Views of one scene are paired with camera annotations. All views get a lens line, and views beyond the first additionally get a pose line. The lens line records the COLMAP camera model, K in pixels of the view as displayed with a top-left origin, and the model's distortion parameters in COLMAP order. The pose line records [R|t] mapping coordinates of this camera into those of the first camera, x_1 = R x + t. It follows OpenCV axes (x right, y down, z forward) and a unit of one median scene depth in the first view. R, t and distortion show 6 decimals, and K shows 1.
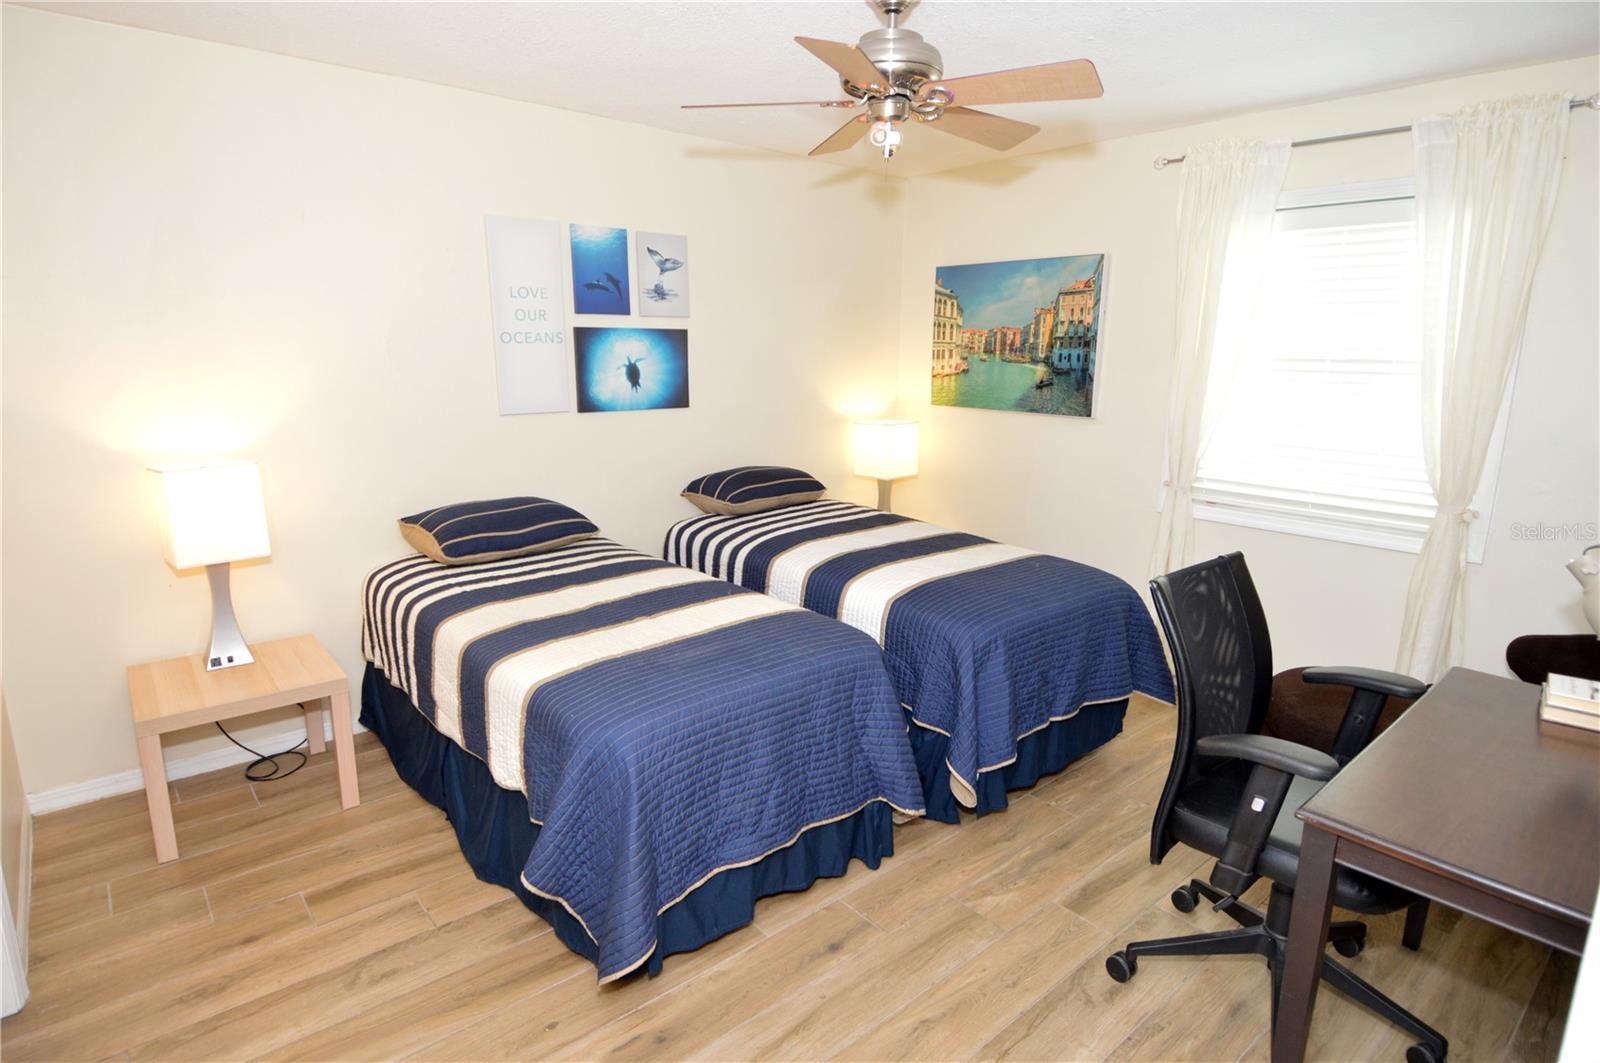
lens RADIAL K [[880.4, 0, 807.4], [0, 880.4, 527.6], [0, 0, 1]] dist [0.022307, -0.032630]
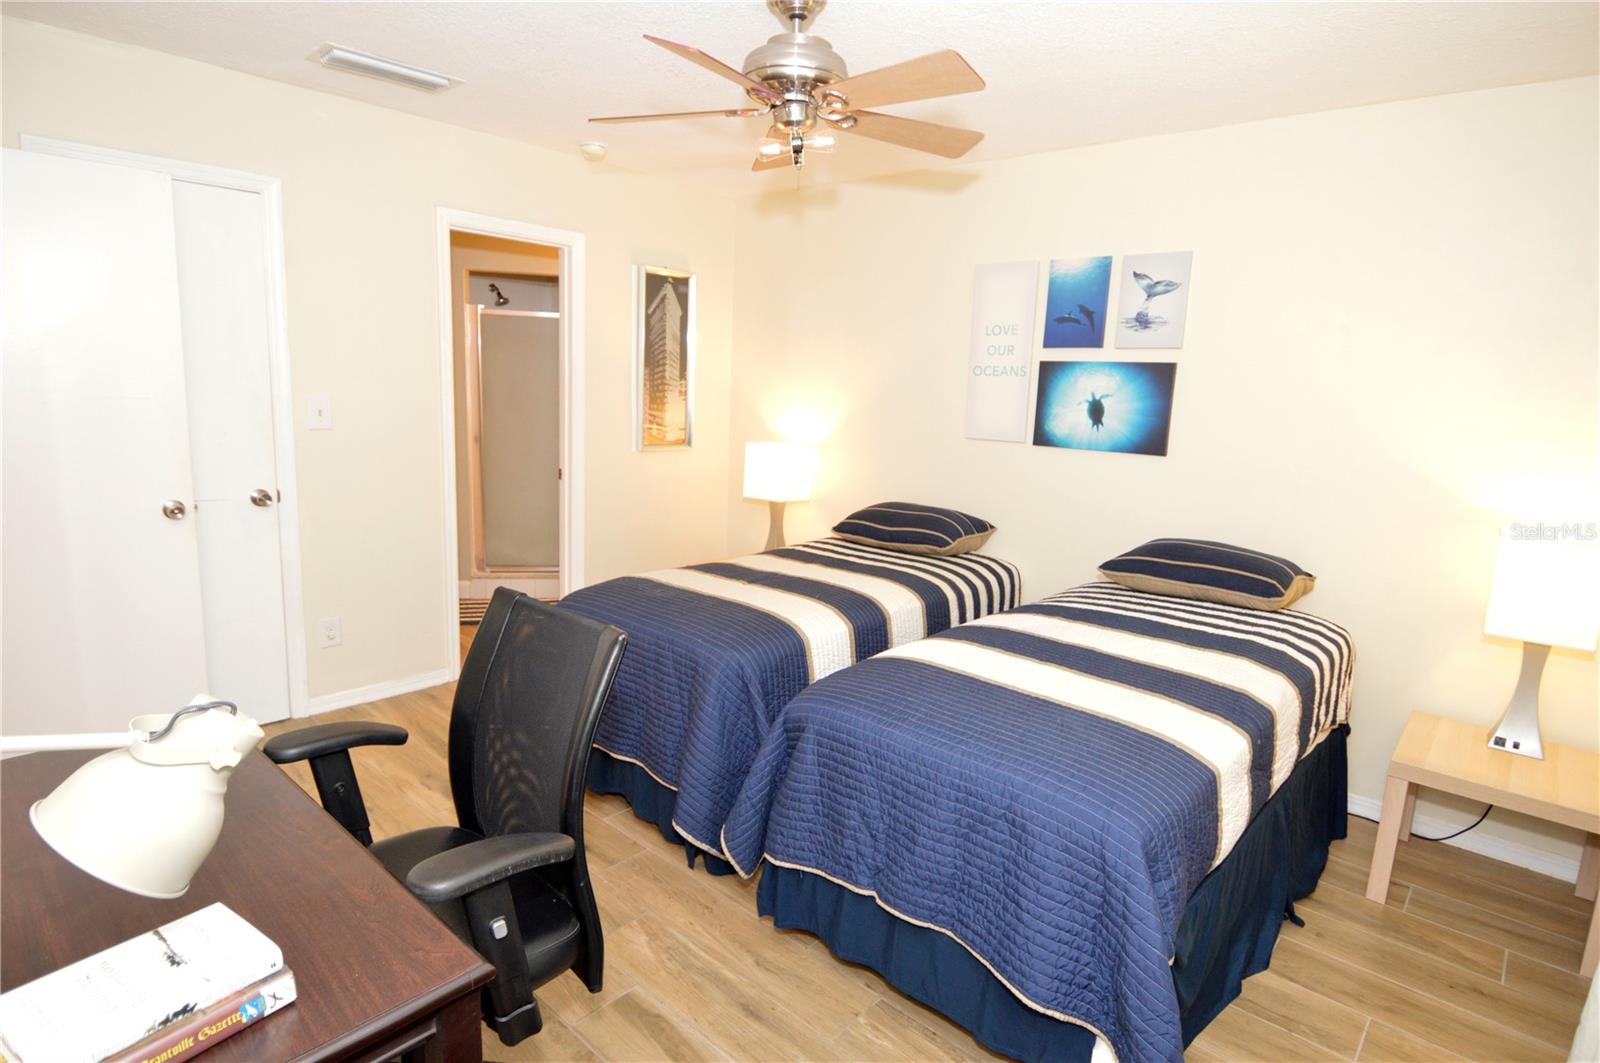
lens RADIAL K [[880.4, 0, 807.4], [0, 880.4, 527.6], [0, 0, 1]] dist [0.022307, -0.032630]
pose [[0.122061, 0.164085, -0.978865, 0.693530], [-0.233364, 0.963336, 0.132382, -0.109388], [0.964698, 0.212273, 0.155877, 0.595941]]
